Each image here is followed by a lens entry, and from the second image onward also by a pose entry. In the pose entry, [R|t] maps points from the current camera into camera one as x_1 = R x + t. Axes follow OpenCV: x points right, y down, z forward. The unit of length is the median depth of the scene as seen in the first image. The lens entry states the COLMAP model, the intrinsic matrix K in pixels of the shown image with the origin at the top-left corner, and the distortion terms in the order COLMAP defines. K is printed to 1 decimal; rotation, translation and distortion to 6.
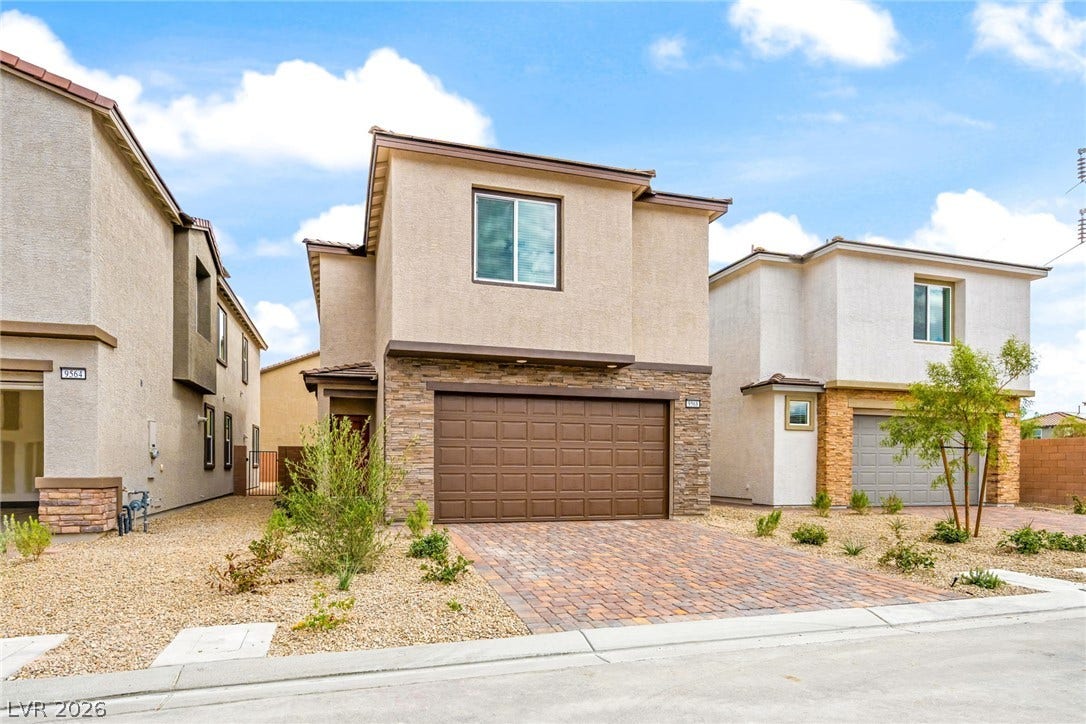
lens RADIAL K [[438.3, 0, 543.3], [0, 438.3, 365.3], [0, 0, 1]] dist [0.000222, 0.000117]
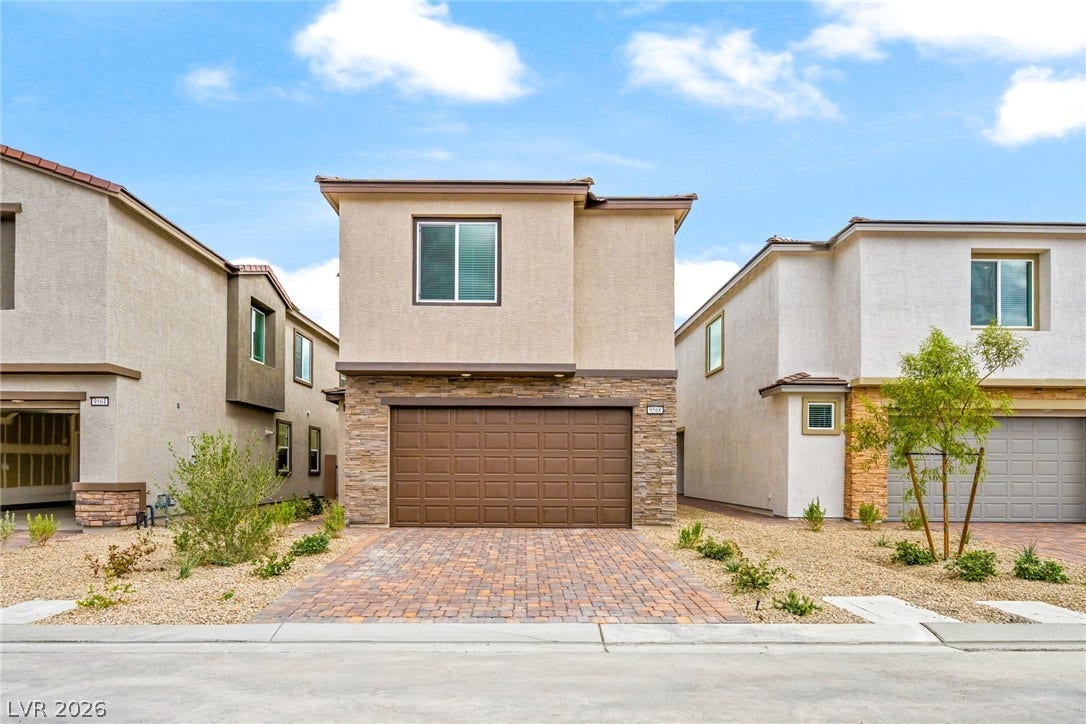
lens RADIAL K [[430.9, 0, 539.4], [0, 430.9, 369.5], [0, 0, 1]] dist [-0.000416, -0.000142]
pose [[0.978828, -0.046277, -0.199383, 0.308646], [0.044410, 0.998918, -0.013828, 0.000128], [0.199807, 0.004680, 0.979824, 0.015207]]
